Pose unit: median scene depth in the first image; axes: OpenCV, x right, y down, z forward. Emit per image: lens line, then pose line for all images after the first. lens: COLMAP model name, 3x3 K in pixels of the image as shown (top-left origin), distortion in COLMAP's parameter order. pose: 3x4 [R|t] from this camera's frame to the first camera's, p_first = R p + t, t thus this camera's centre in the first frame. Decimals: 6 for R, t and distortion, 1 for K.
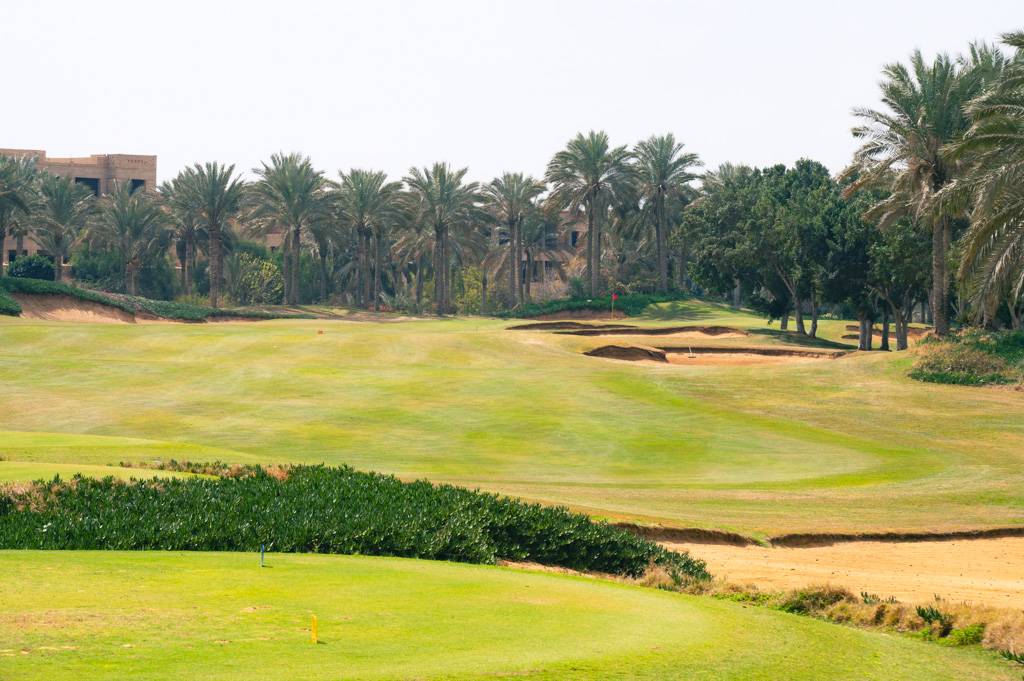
lens RADIAL K [[4384.0, 0, 511.4], [0, 4384.0, 340.1], [0, 0, 1]] dist [-0.173645, 0.000000]
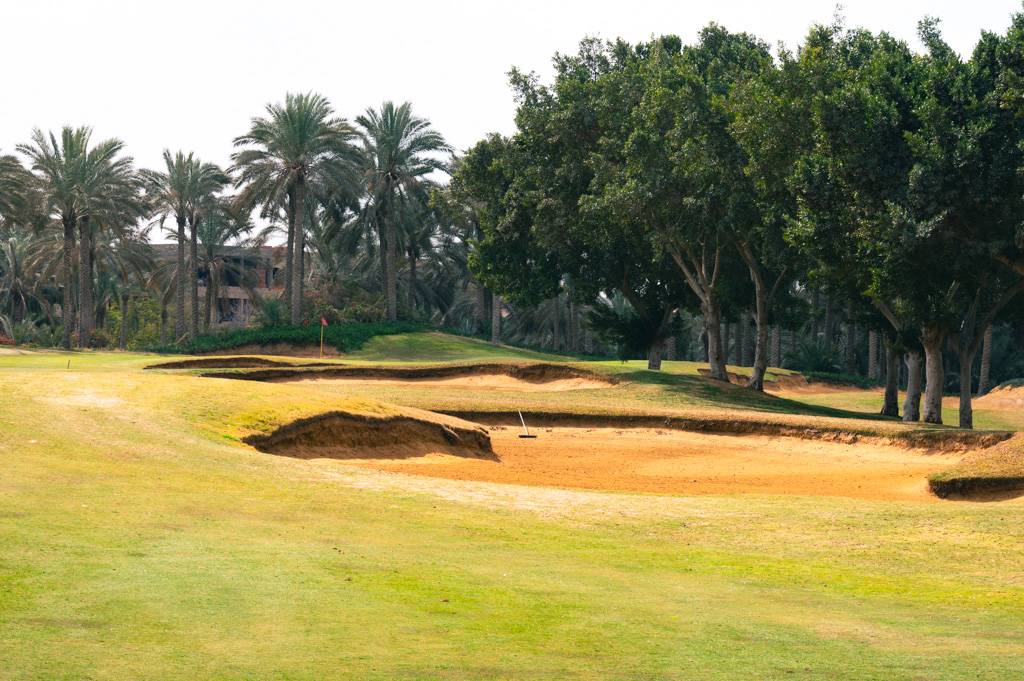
lens RADIAL K [[2966.1, 0, 512.0], [0, 2966.1, 340.1], [0, 0, 1]] dist [-0.174551, 0.000000]
pose [[0.995845, 0.011962, 0.090279, 0.012313], [-0.010616, 0.999825, -0.015376, -0.000709], [-0.090447, 0.014354, 0.995798, 0.607847]]
